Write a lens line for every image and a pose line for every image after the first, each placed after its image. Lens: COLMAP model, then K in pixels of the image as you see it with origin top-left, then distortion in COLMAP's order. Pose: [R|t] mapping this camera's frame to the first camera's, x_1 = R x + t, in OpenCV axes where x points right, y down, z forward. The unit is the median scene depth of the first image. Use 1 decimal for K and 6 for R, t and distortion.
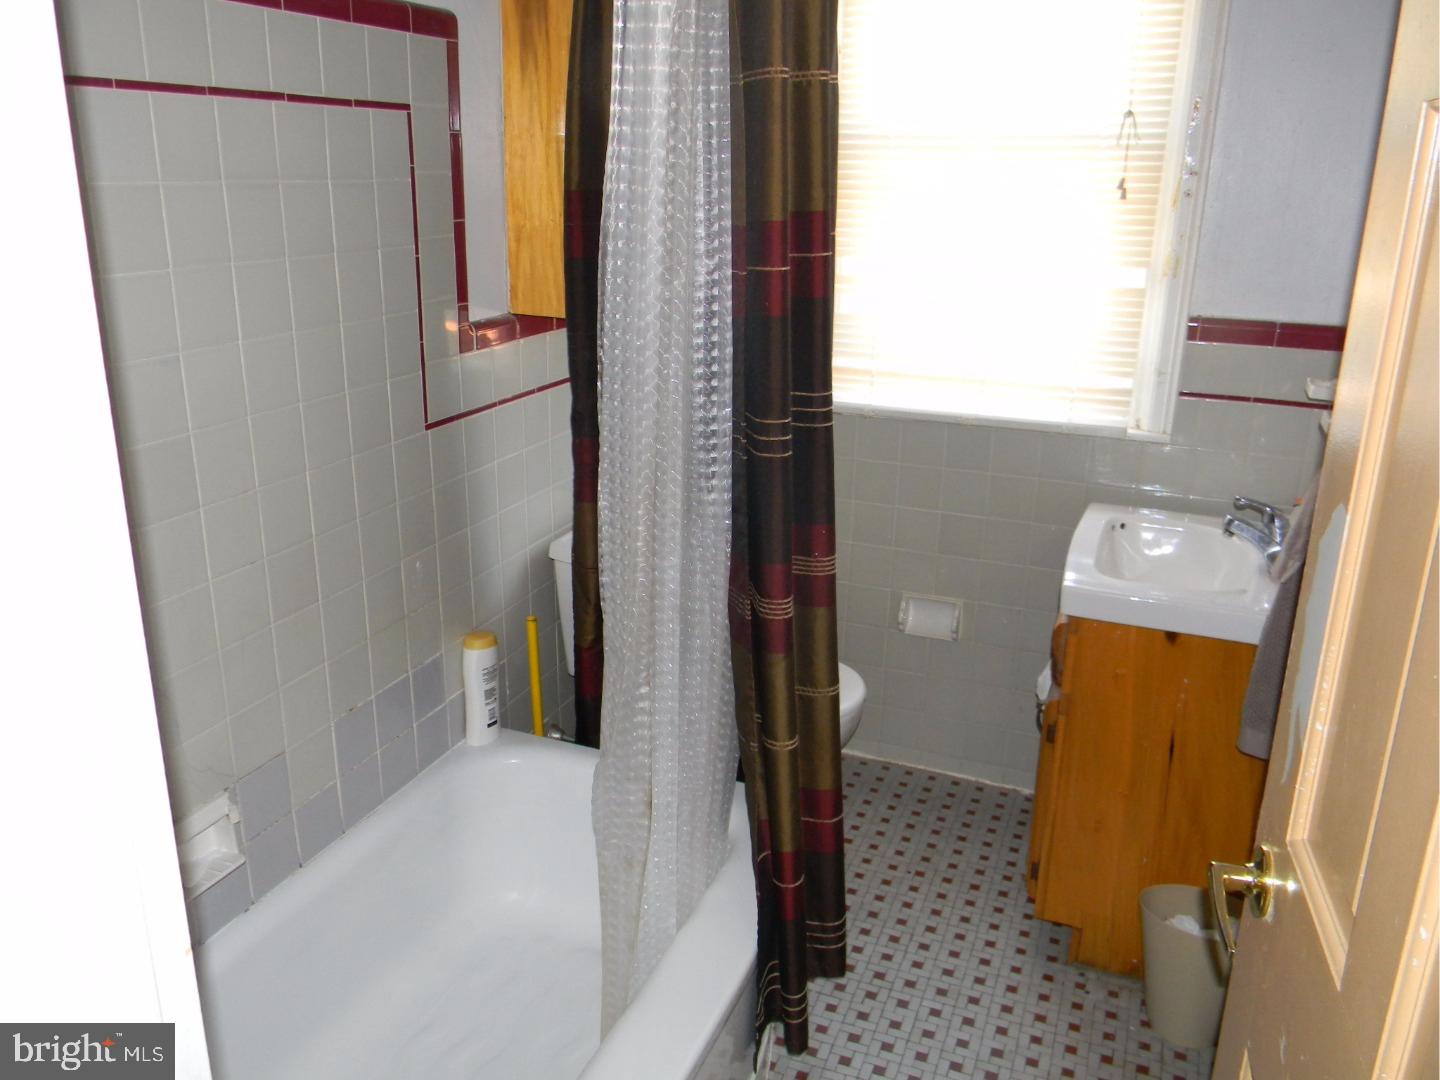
lens RADIAL K [[1165.9, 0, 720.0], [0, 1165.9, 540.0], [0, 0, 1]] dist [0.057759, 0.000410]
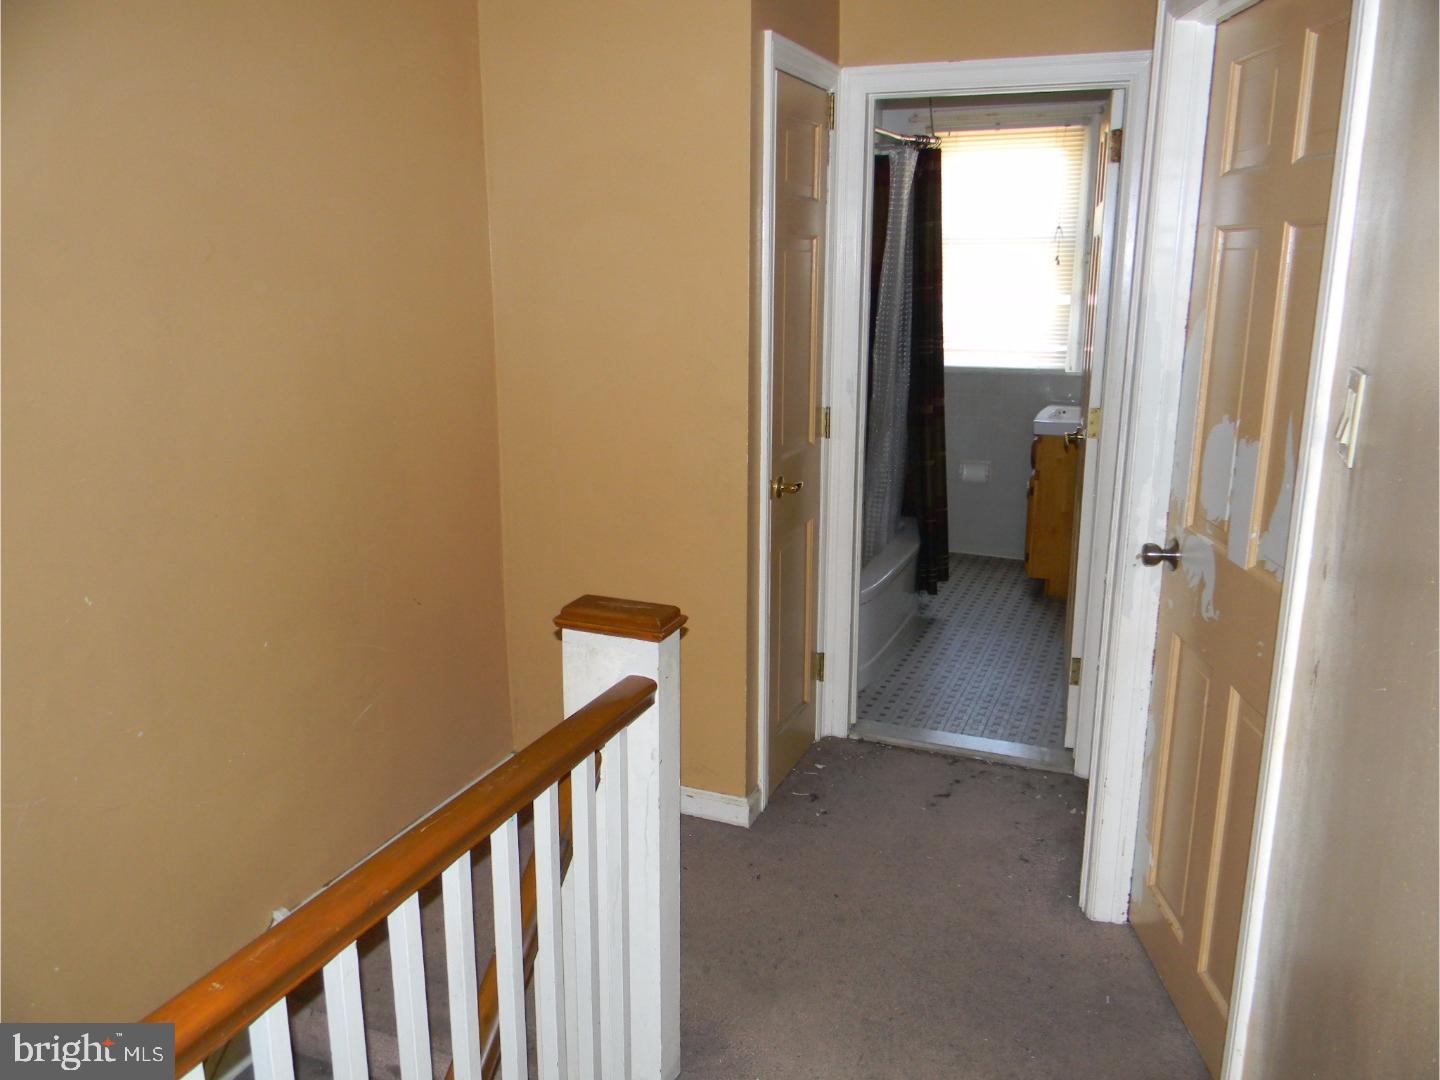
lens RADIAL K [[1165.9, 0, 720.0], [0, 1165.9, 540.0], [0, 0, 1]] dist [0.057759, 0.000410]
pose [[0.999774, -0.018884, -0.009760, -0.290101], [0.018237, 0.997874, -0.062565, 0.363743], [0.010921, 0.062373, 0.997993, -1.211975]]
